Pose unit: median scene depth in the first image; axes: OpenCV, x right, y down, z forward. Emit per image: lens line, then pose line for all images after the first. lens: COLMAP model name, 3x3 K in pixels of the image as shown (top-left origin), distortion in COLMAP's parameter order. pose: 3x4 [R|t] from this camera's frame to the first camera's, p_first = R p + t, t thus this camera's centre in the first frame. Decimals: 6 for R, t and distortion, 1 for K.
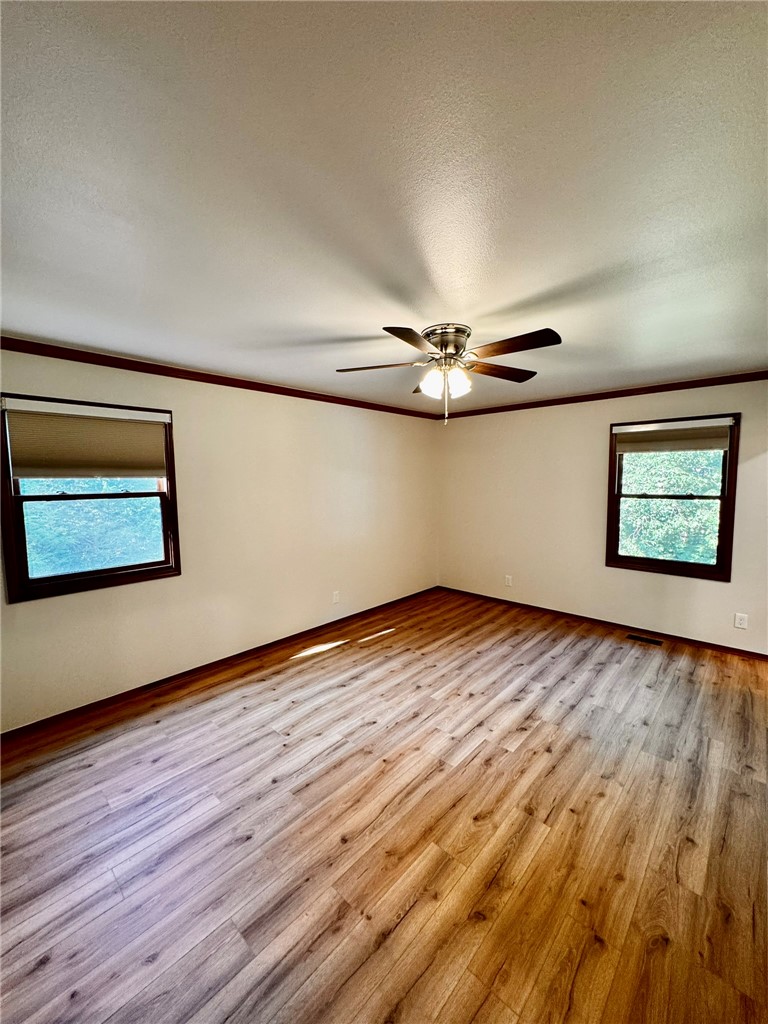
lens RADIAL K [[410.9, 0, 380.9], [0, 410.9, 511.2], [0, 0, 1]] dist [-0.001553, 0.000166]
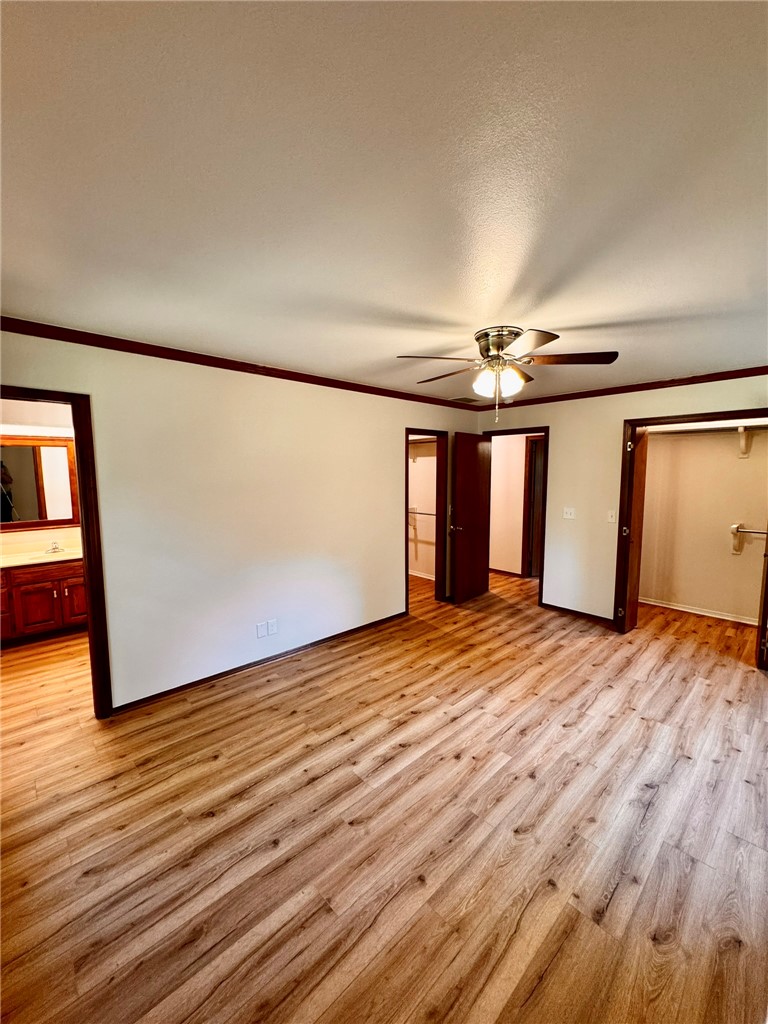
lens RADIAL K [[410.9, 0, 386.2], [0, 410.9, 513.4], [0, 0, 1]] dist [-0.001553, 0.000166]
pose [[-0.998362, 0.007820, 0.056675, 0.351739], [0.018094, 0.982926, 0.183111, -0.162777], [-0.054276, 0.183837, -0.981457, 1.926934]]
